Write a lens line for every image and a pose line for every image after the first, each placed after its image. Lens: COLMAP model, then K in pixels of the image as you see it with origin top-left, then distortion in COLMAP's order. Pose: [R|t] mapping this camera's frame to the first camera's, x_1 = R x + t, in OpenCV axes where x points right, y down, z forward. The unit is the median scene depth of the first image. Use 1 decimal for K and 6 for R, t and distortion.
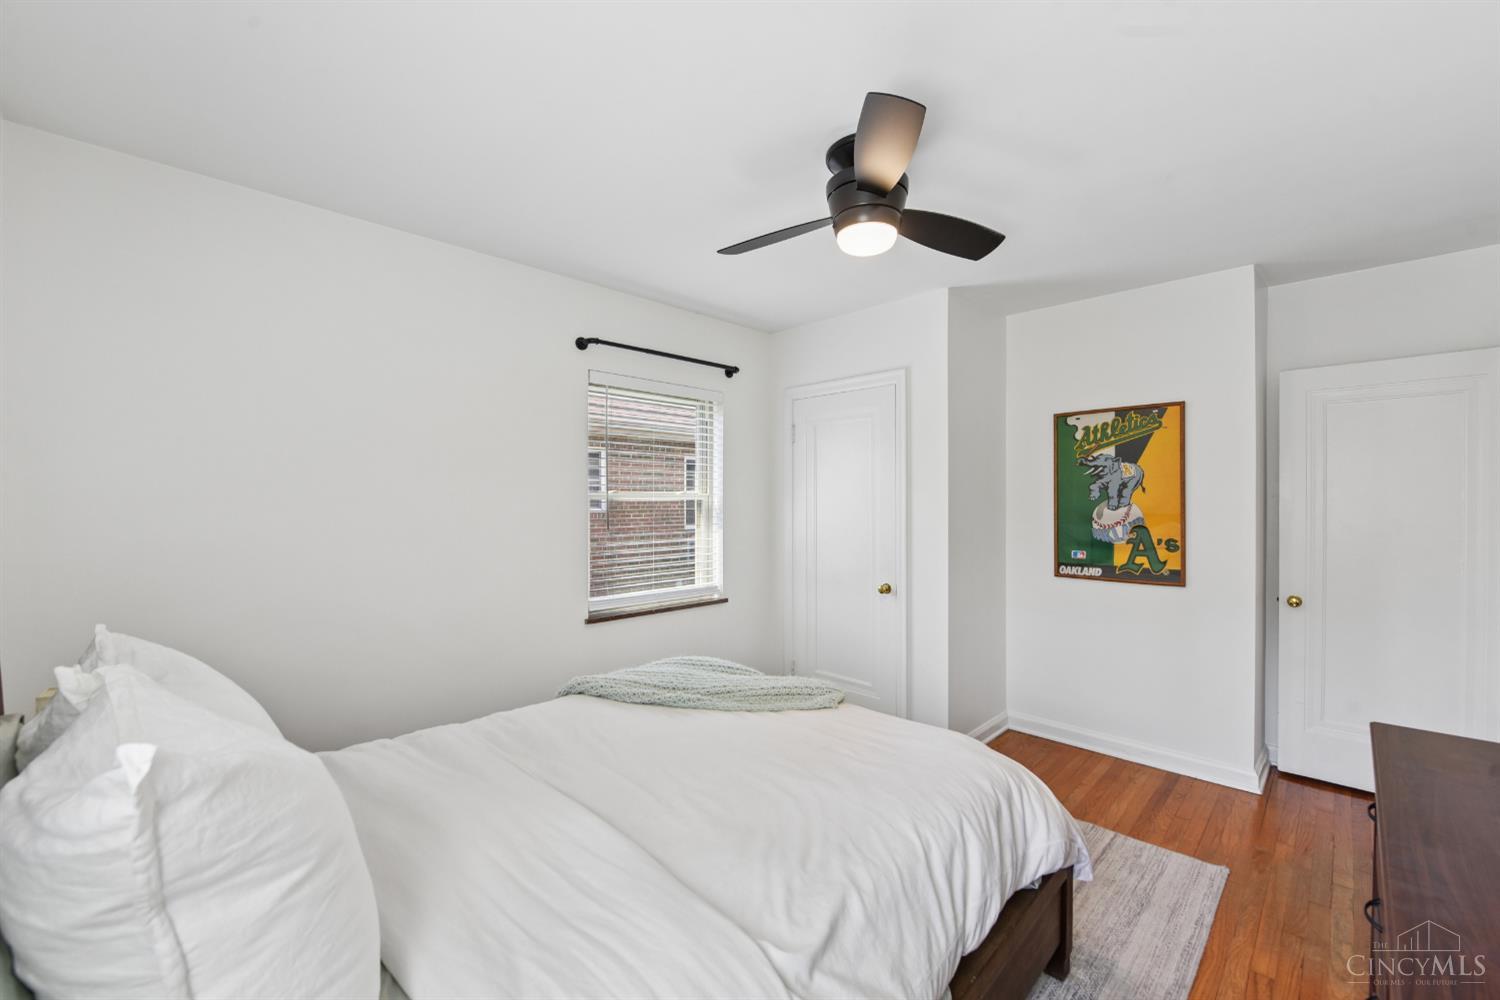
lens RADIAL K [[608.1, 0, 762.0], [0, 608.1, 501.8], [0, 0, 1]] dist [-0.009493, 0.001036]
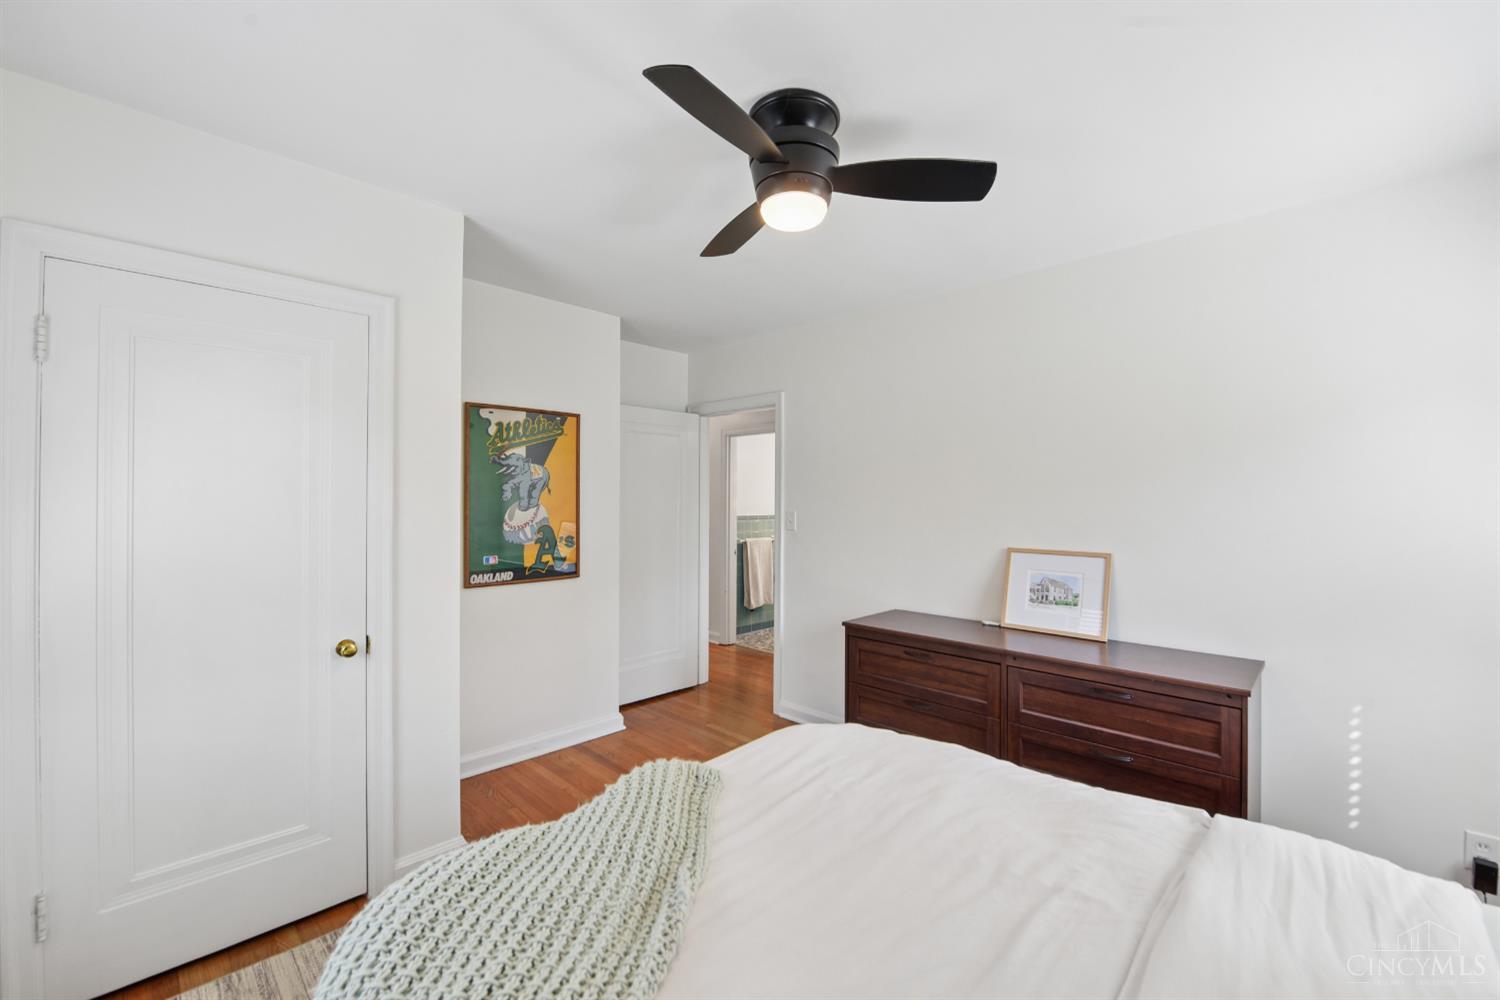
lens RADIAL K [[608.1, 0, 761.3], [0, 608.1, 497.2], [0, 0, 1]] dist [-0.009493, 0.001036]
pose [[-0.002113, 0.003762, 0.999991, -0.413574], [-0.000298, 0.999993, -0.003763, -0.005192], [-0.999998, -0.000306, -0.002111, 0.613227]]
